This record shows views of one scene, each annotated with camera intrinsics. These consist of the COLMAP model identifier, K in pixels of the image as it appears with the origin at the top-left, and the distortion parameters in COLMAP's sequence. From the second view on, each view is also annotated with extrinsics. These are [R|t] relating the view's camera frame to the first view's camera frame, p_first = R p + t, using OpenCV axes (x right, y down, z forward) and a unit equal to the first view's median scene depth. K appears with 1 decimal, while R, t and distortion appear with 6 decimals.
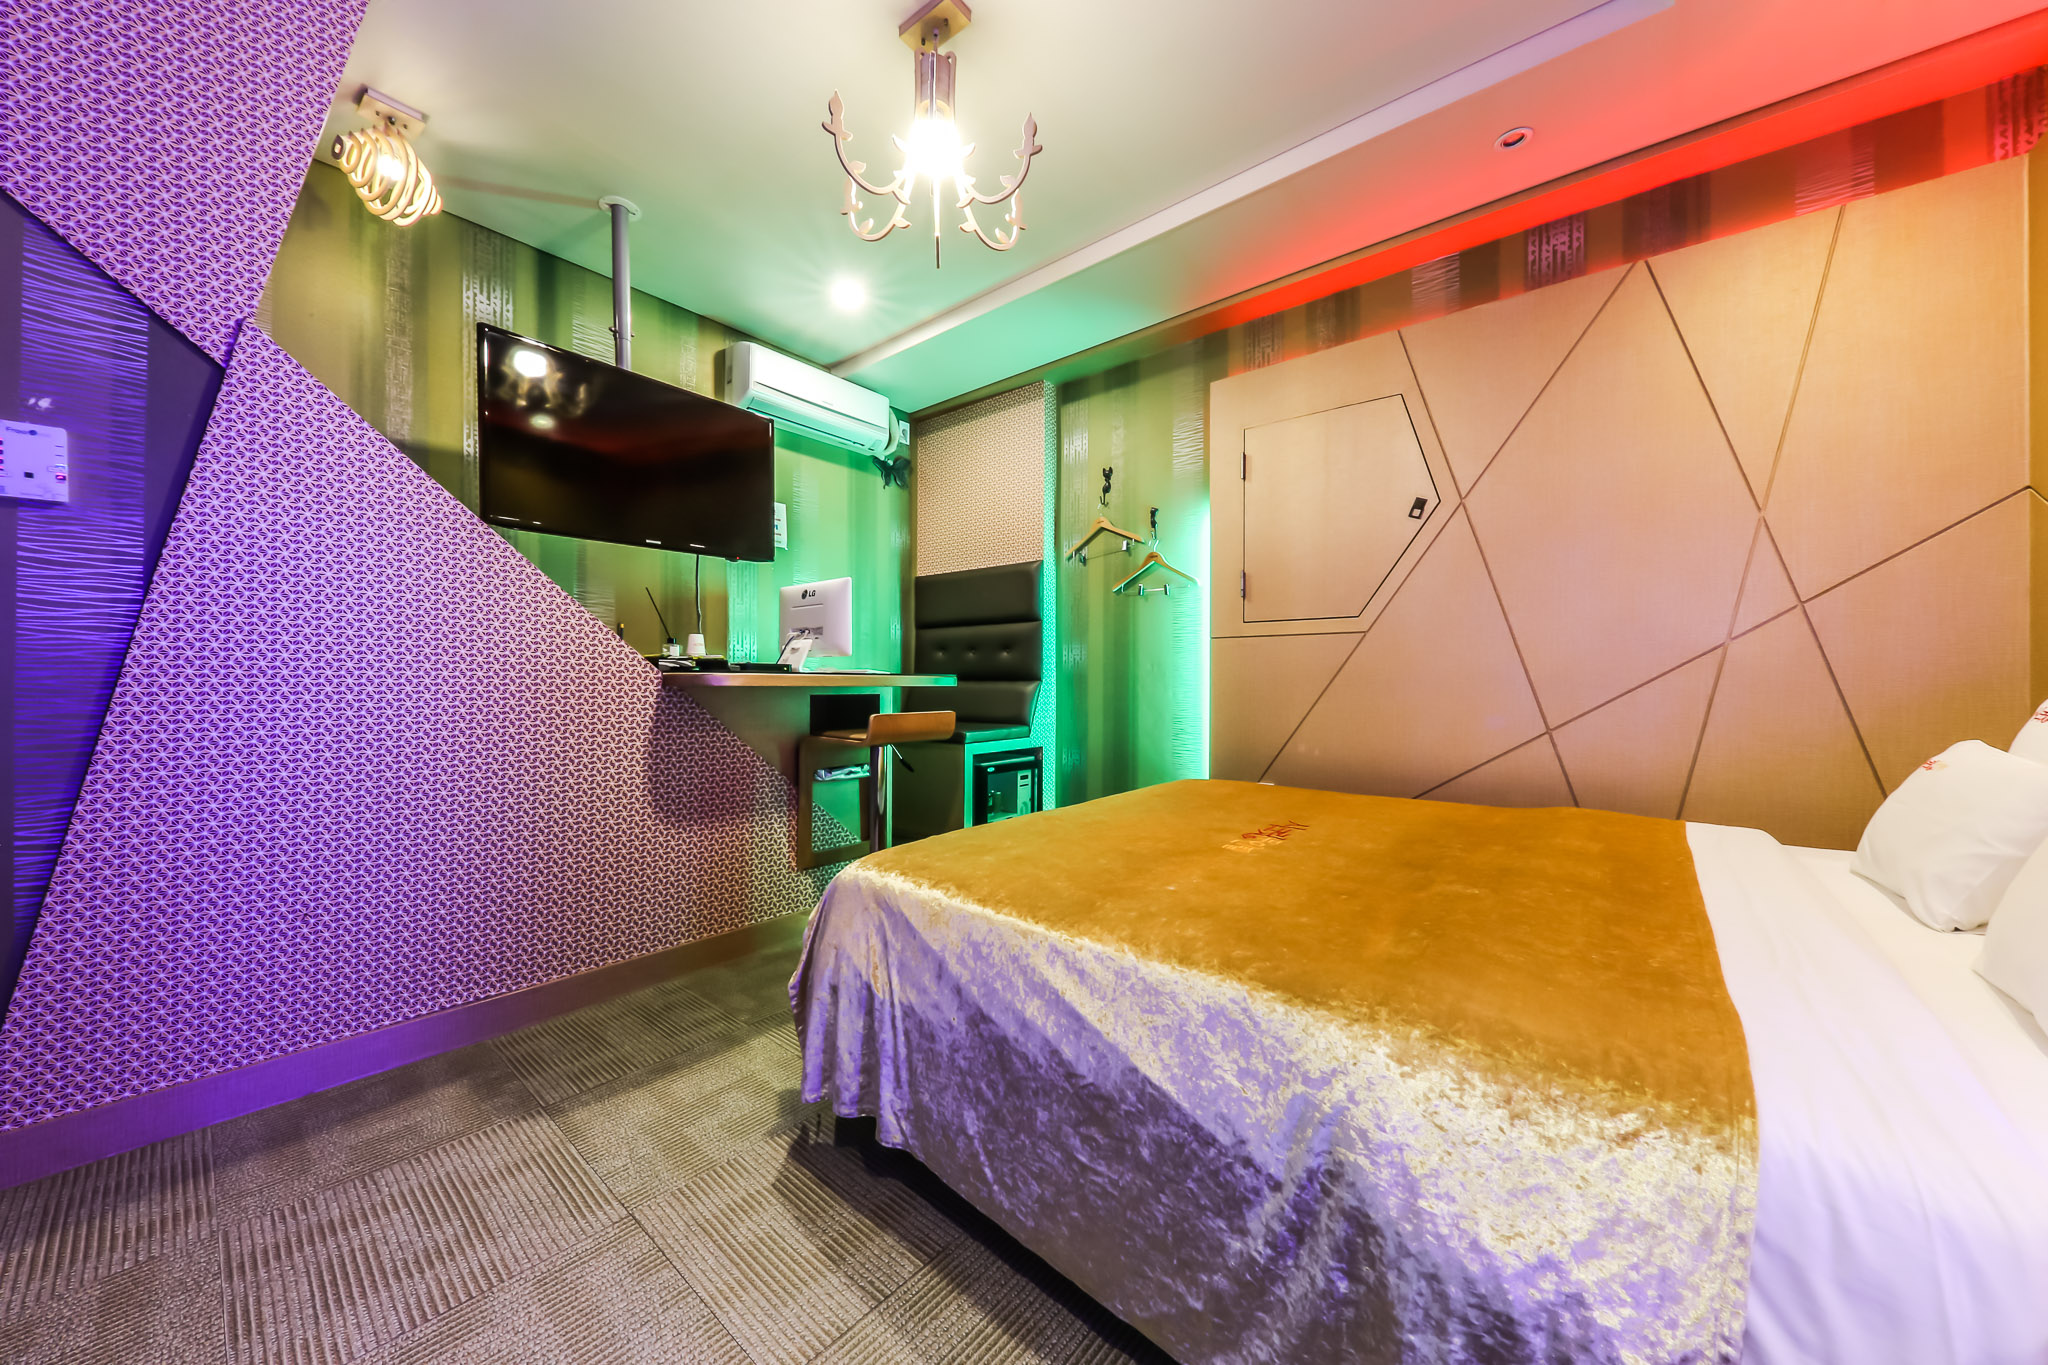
lens RADIAL K [[700.9, 0, 1031.2], [0, 700.9, 686.4], [0, 0, 1]] dist [-0.003459, -0.000464]
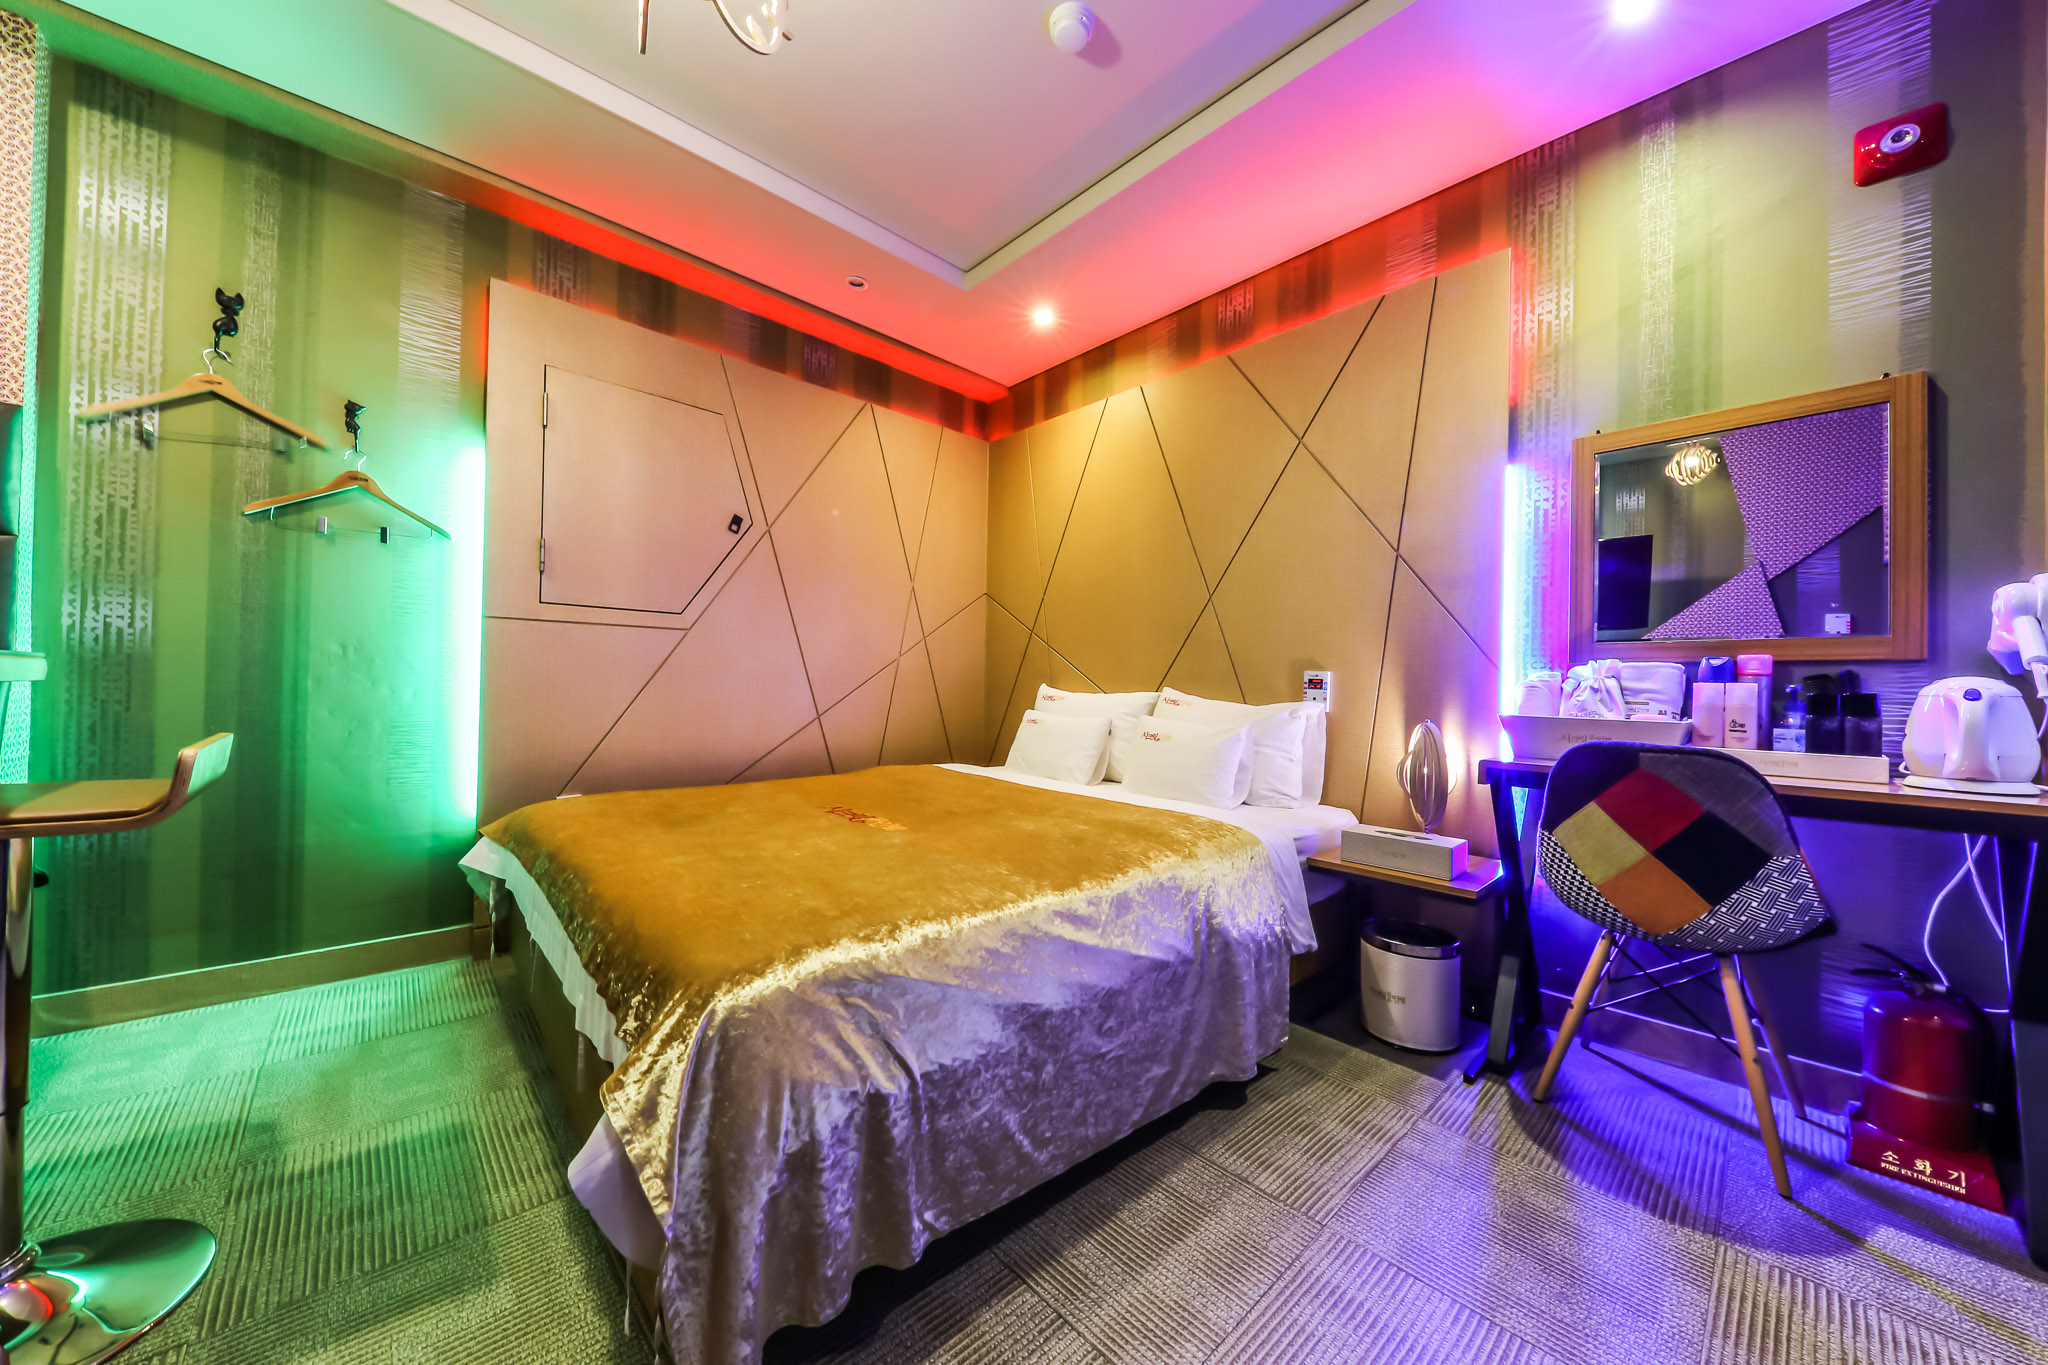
lens RADIAL K [[700.9, 0, 1023.2], [0, 700.9, 683.4], [0, 0, 1]] dist [-0.003459, -0.000464]
pose [[0.131481, 0.003277, 0.991313, -0.403097], [-0.011498, 0.999932, -0.001780, -0.002209], [-0.991252, -0.011164, 0.131510, 0.317896]]
